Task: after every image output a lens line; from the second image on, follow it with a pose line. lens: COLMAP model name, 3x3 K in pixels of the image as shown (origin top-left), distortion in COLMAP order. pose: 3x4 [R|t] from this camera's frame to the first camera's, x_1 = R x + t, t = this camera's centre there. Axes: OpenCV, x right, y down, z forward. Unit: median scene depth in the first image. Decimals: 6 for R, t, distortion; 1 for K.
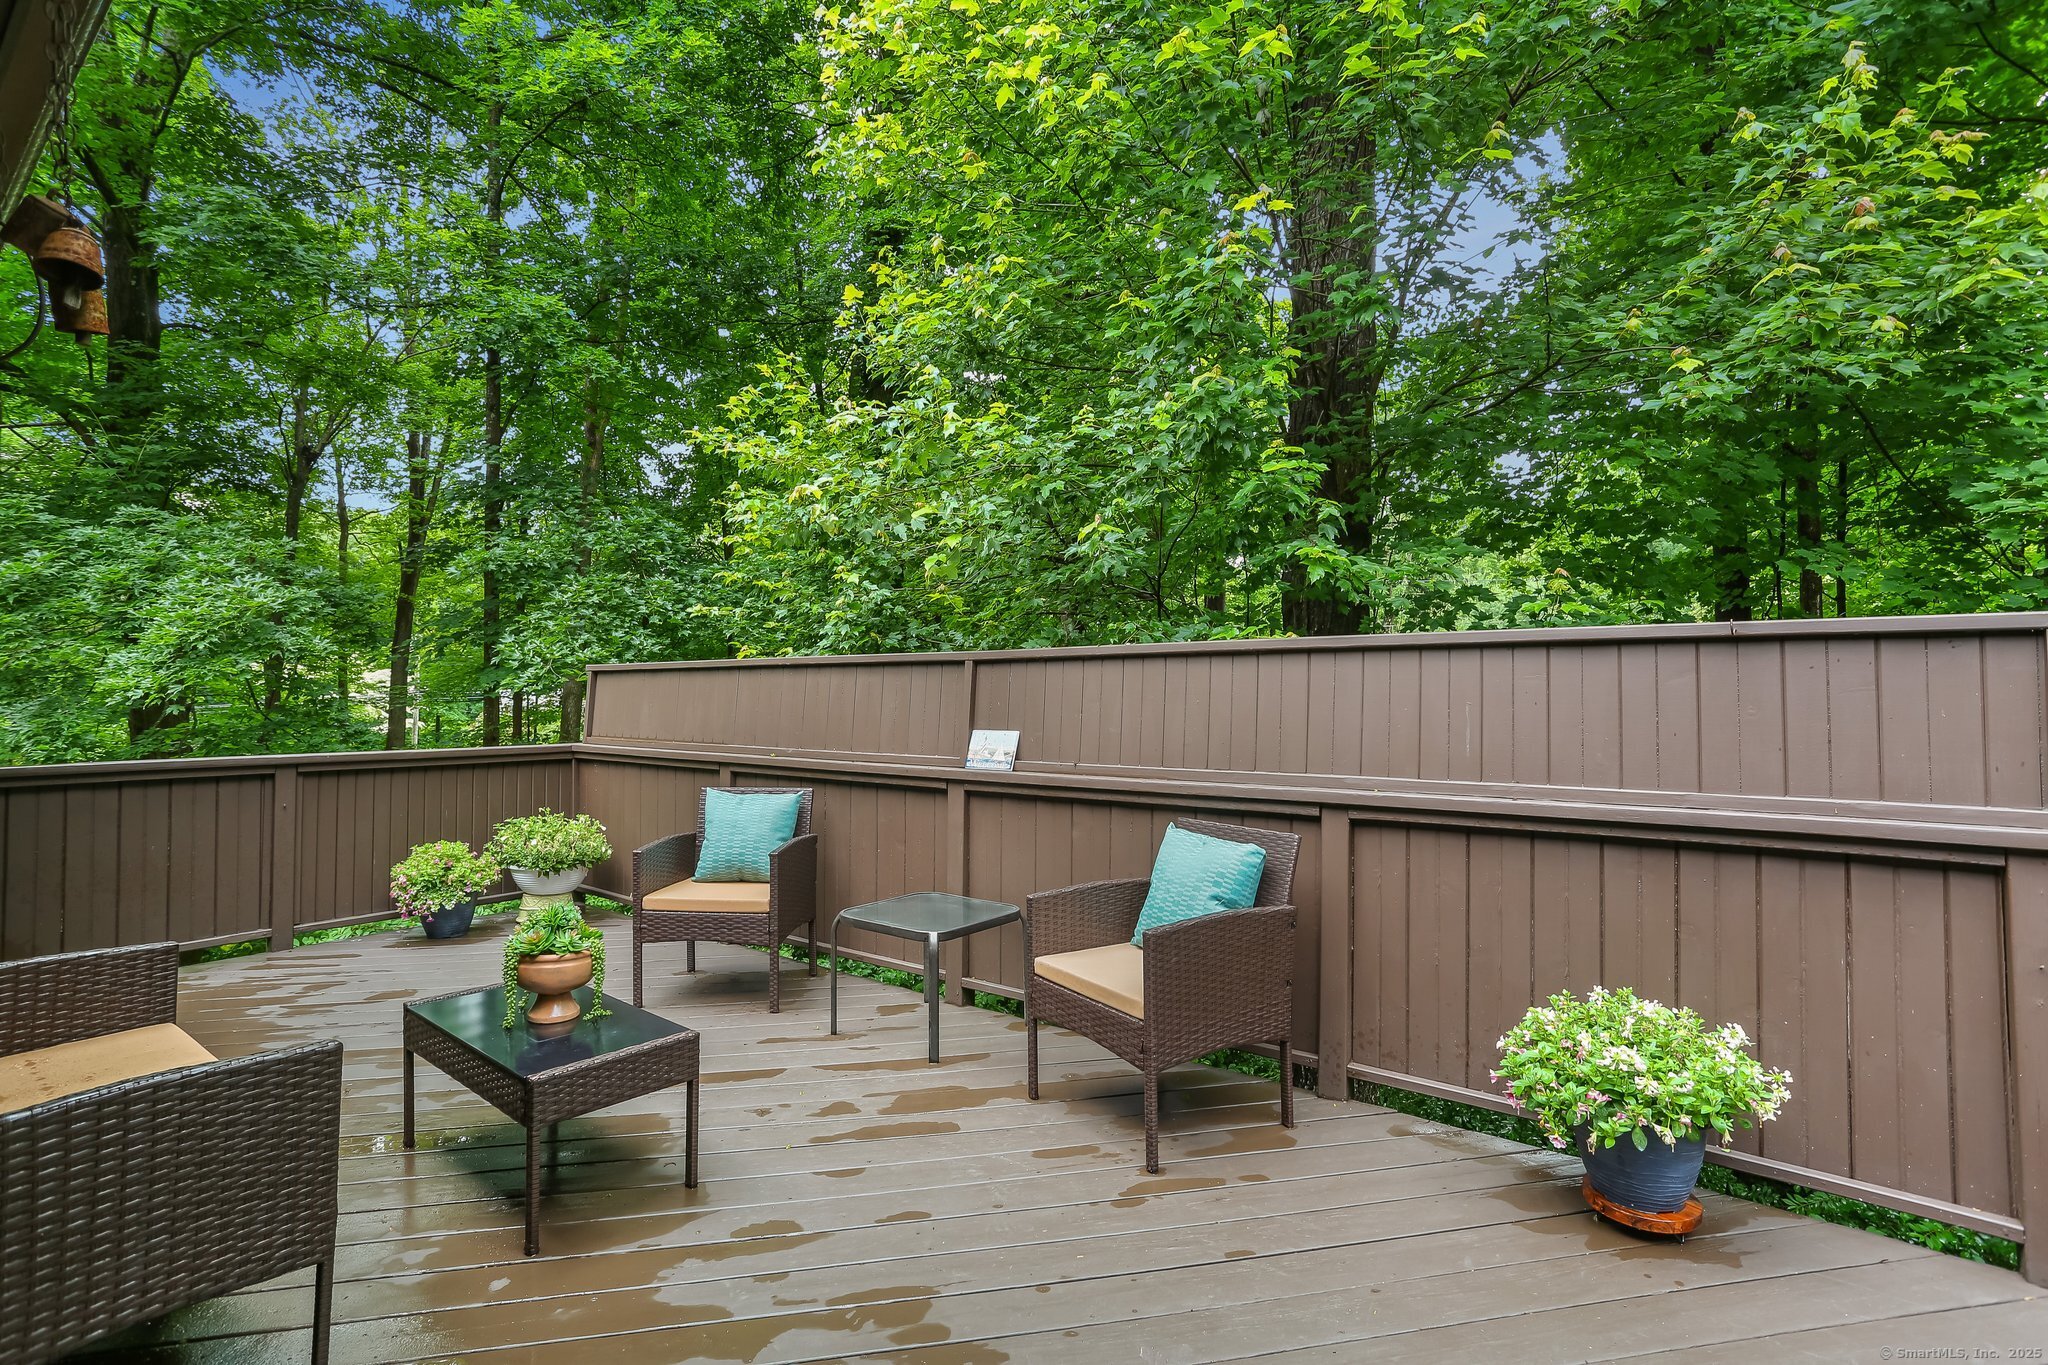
lens RADIAL K [[984.7, 0, 1016.3], [0, 984.7, 662.4], [0, 0, 1]] dist [-0.055162, 0.035525]
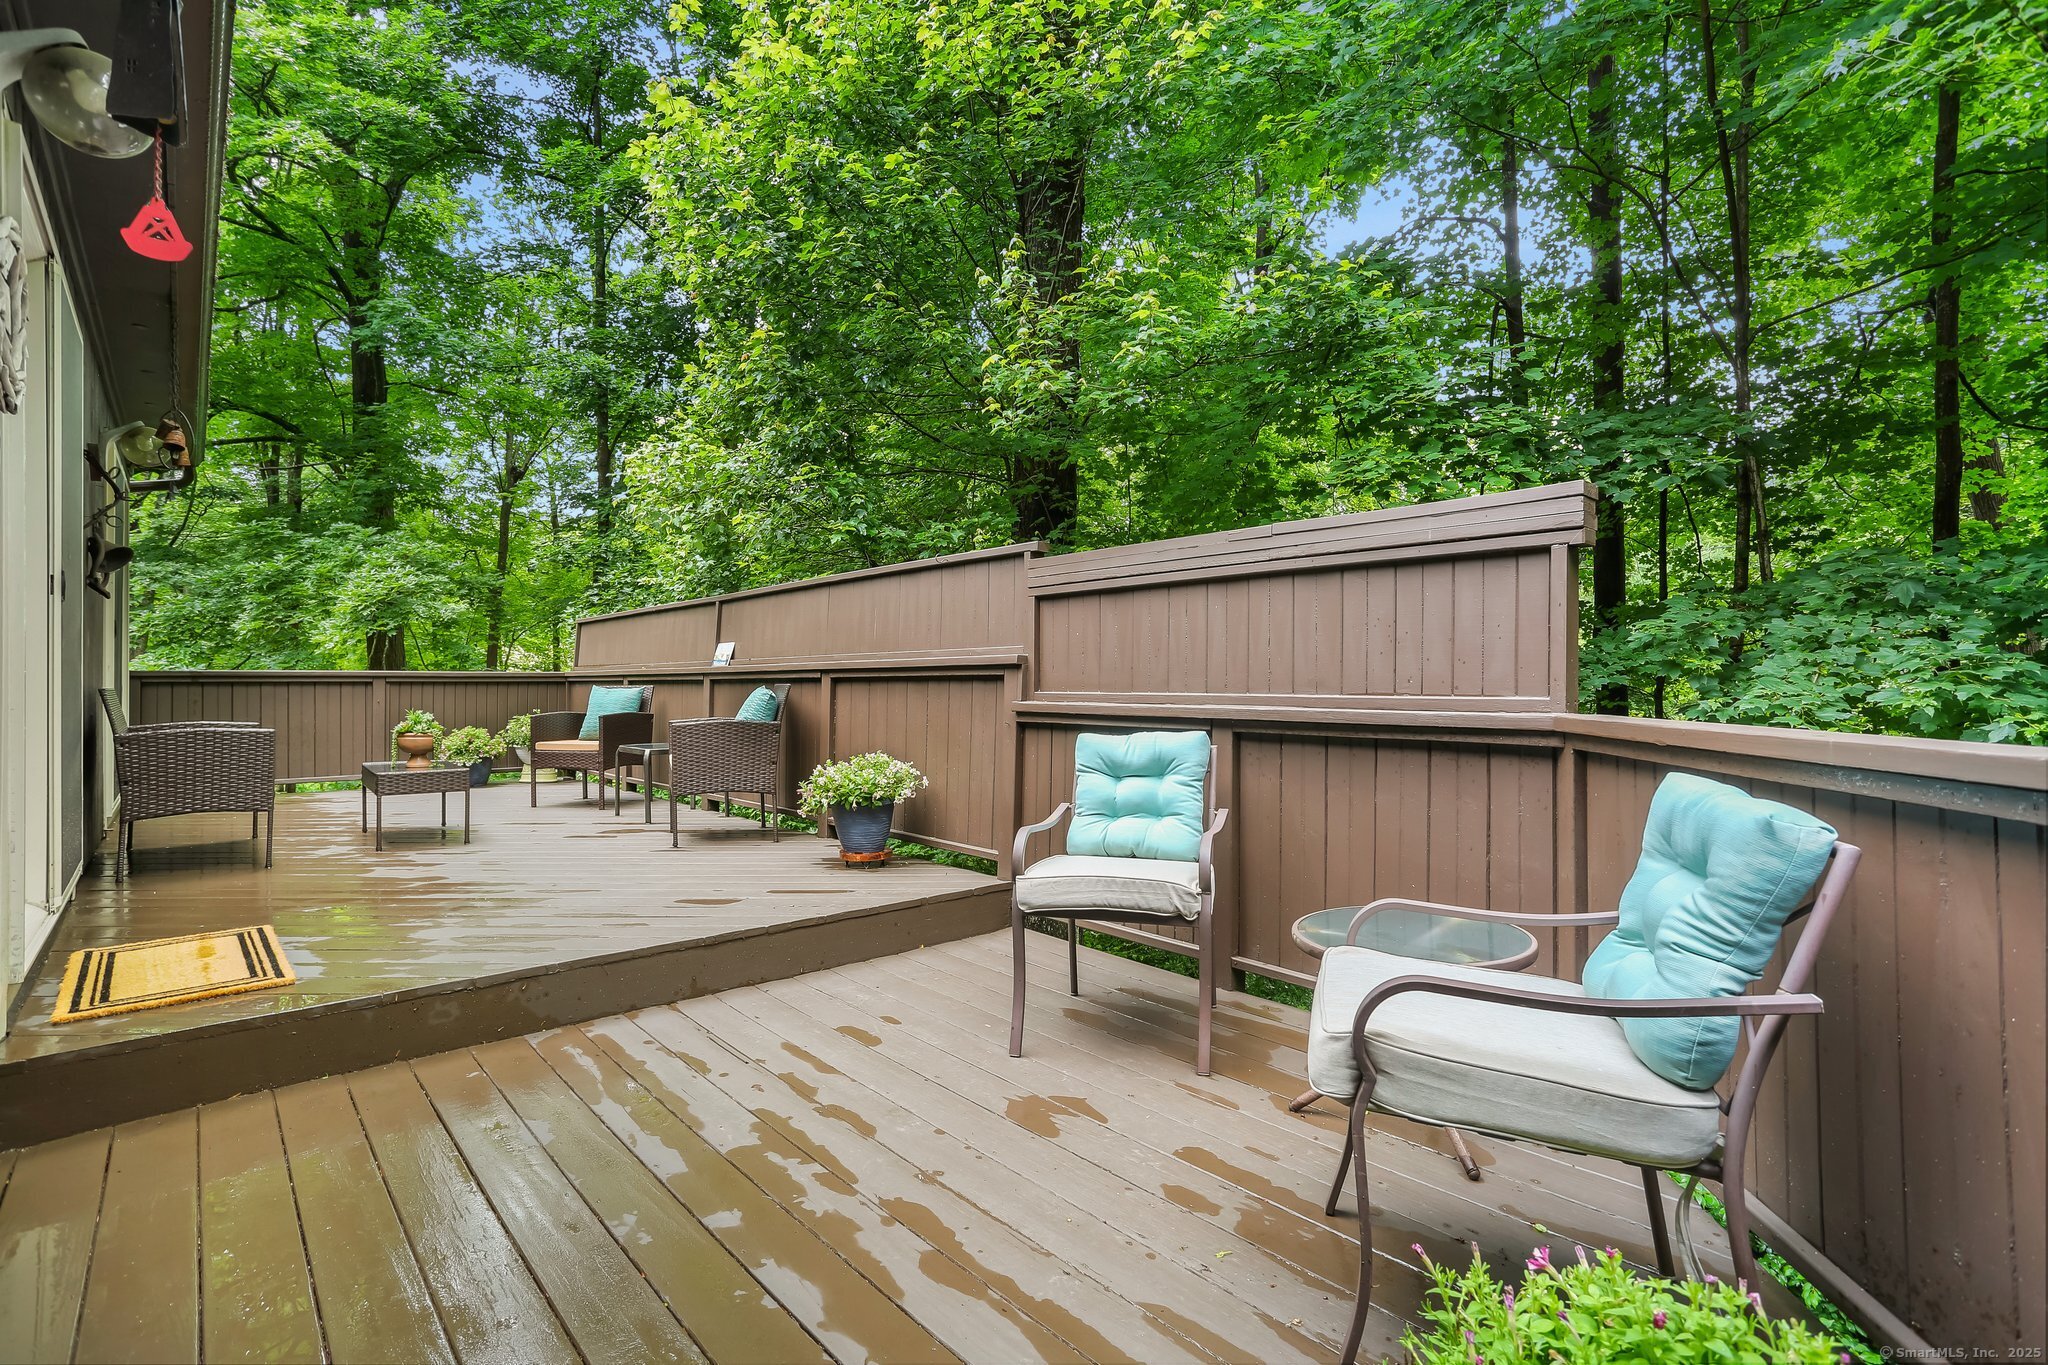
lens RADIAL K [[984.7, 0, 1016.3], [0, 984.7, 662.4], [0, 0, 1]] dist [-0.055162, 0.035525]
pose [[0.981532, -0.006110, -0.191201, 0.793431], [0.008372, 0.999904, 0.011023, 0.091022], [0.191115, -0.012420, 0.981489, -0.526445]]
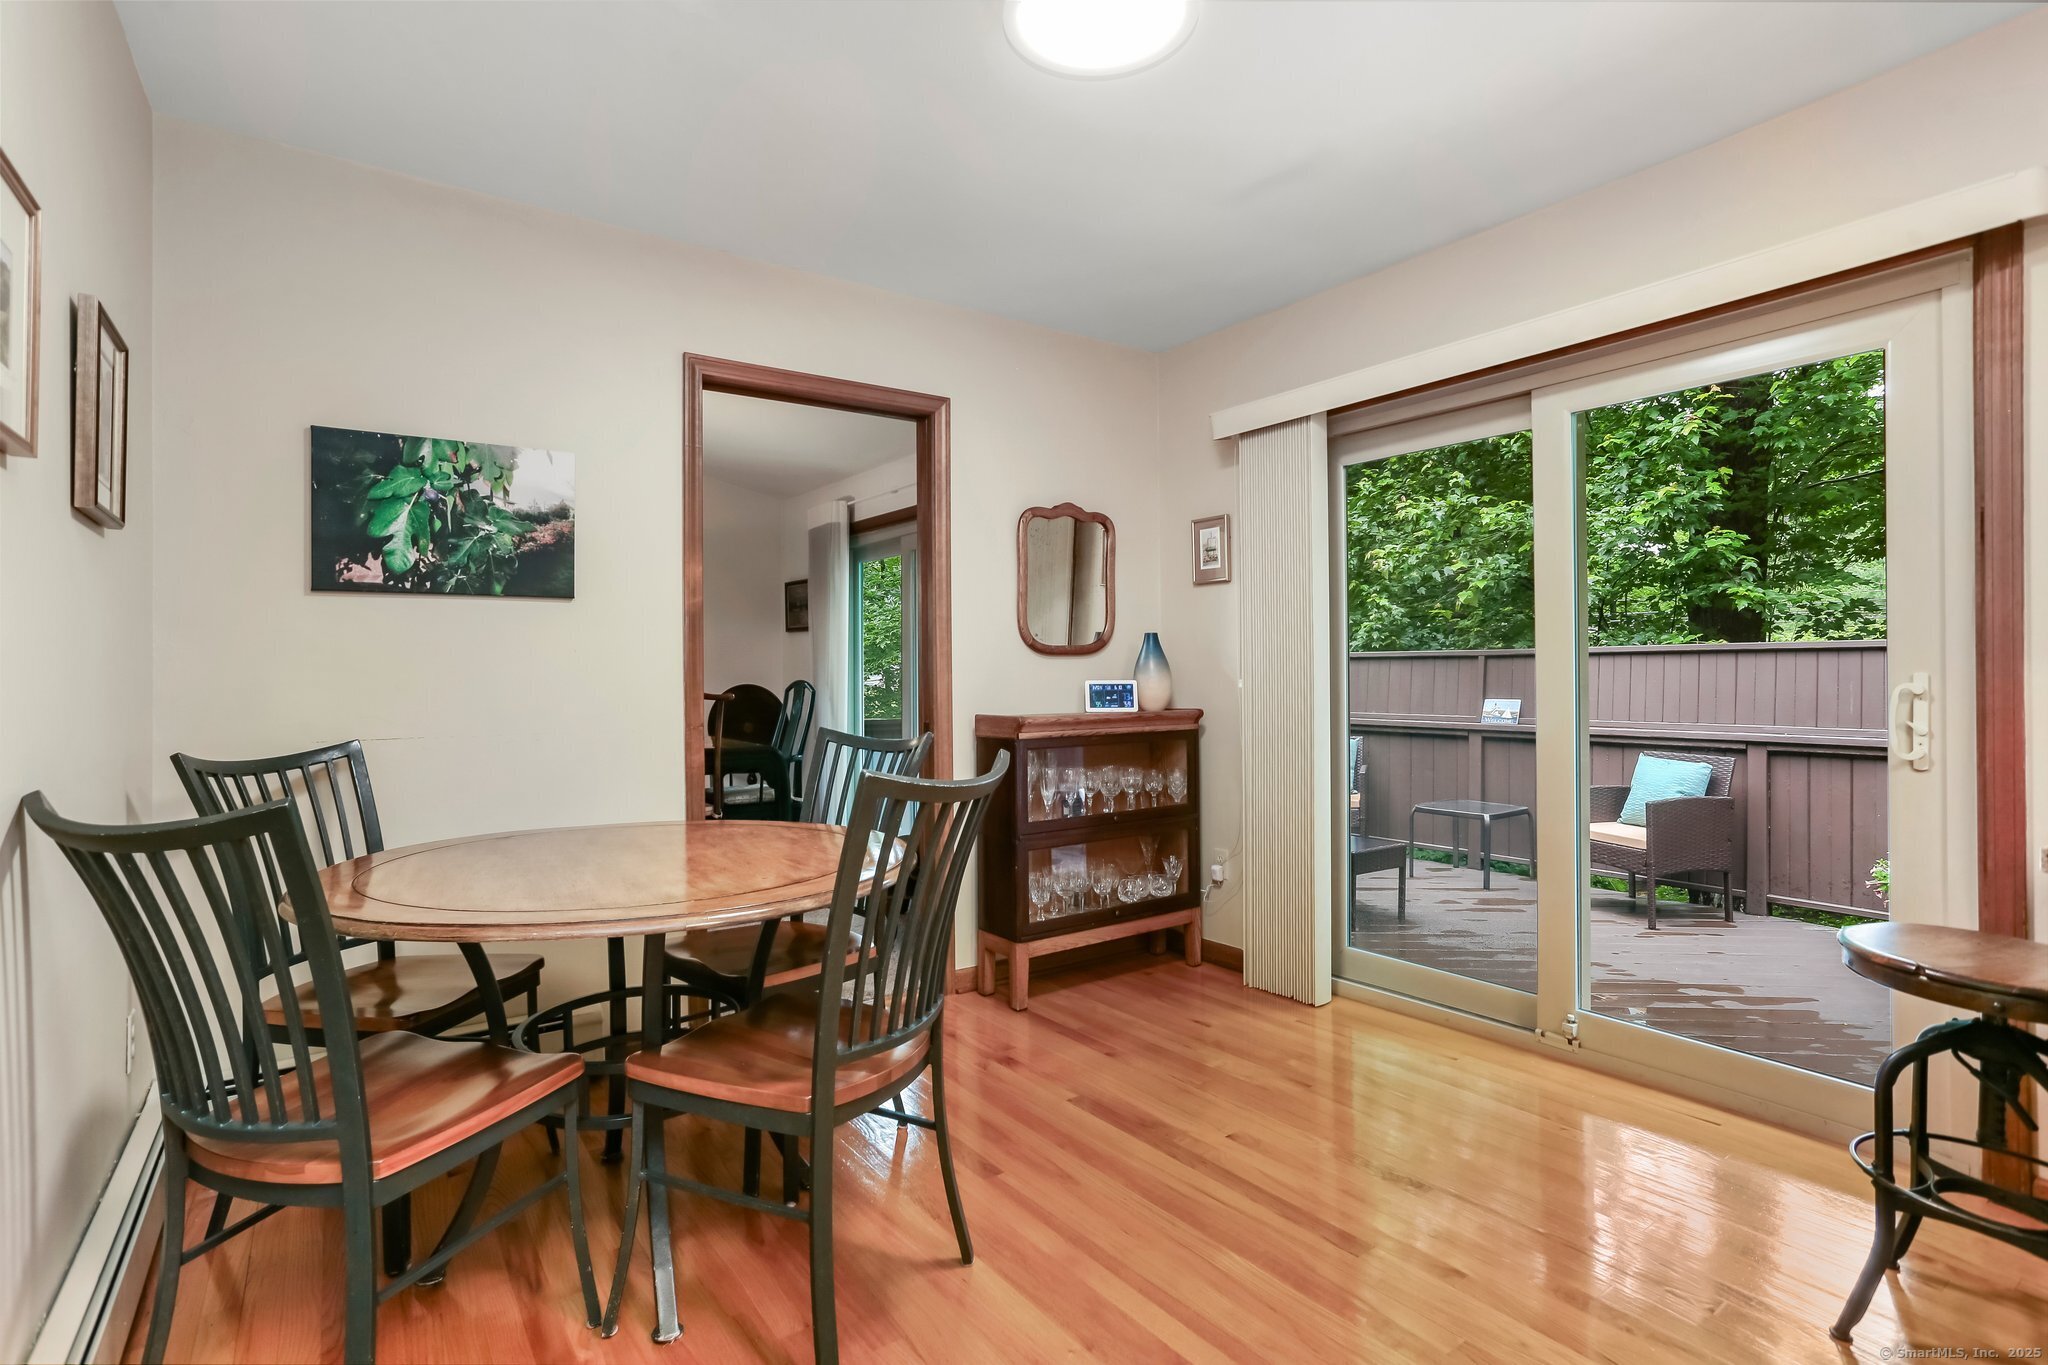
lens RADIAL K [[984.7, 0, 1016.3], [0, 984.7, 662.4], [0, 0, 1]] dist [-0.055162, 0.035525]
pose [[0.958306, -0.005147, -0.285699, -0.339392], [0.011187, 0.999747, 0.019513, -0.032322], [0.285526, -0.021896, 0.958121, -0.769371]]
